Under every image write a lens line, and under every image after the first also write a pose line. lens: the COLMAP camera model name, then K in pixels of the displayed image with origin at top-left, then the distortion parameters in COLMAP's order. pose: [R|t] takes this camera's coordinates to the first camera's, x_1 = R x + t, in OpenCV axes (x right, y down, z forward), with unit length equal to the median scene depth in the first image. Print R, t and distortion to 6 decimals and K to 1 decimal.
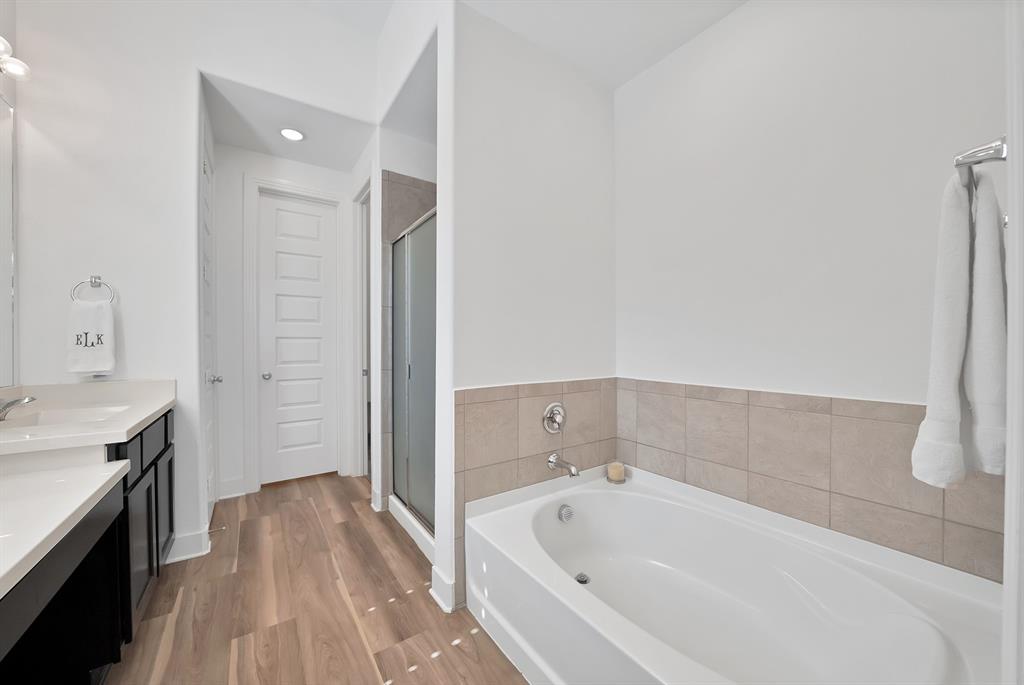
lens RADIAL K [[367.0, 0, 512.0], [0, 367.0, 342.5], [0, 0, 1]] dist [-0.022313, 0.000095]
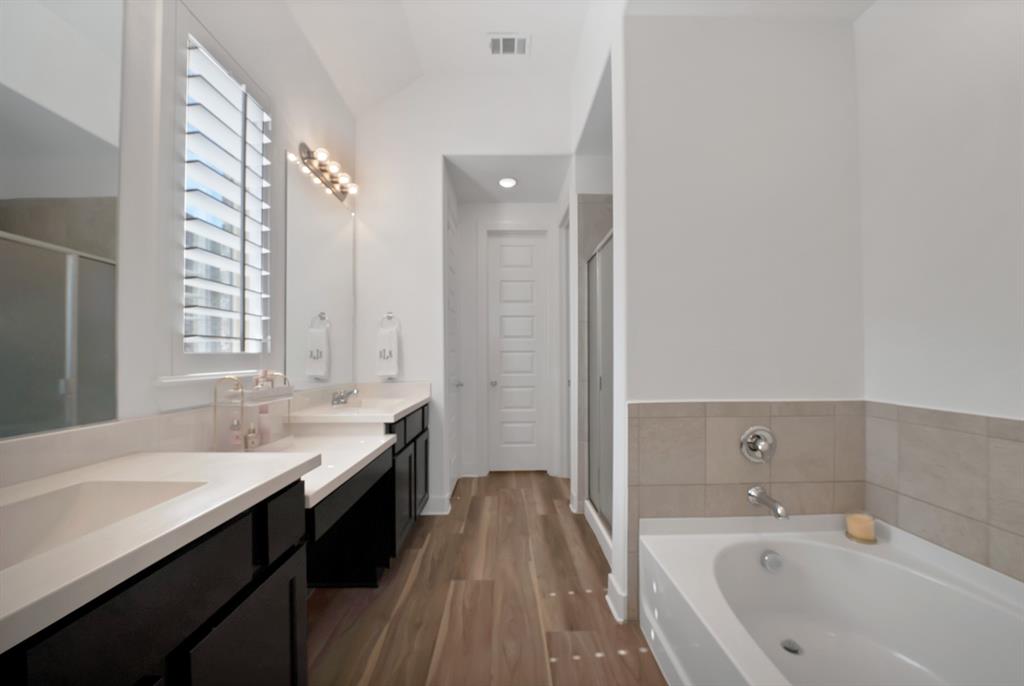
lens RADIAL K [[369.7, 0, 509.8], [0, 369.7, 349.2], [0, 0, 1]] dist [-0.023797, 0.000110]
pose [[0.832457, -0.012740, -0.553943, 0.111427], [0.004662, 0.999861, -0.015990, -0.002047], [0.554070, 0.010729, 0.832401, -0.016843]]
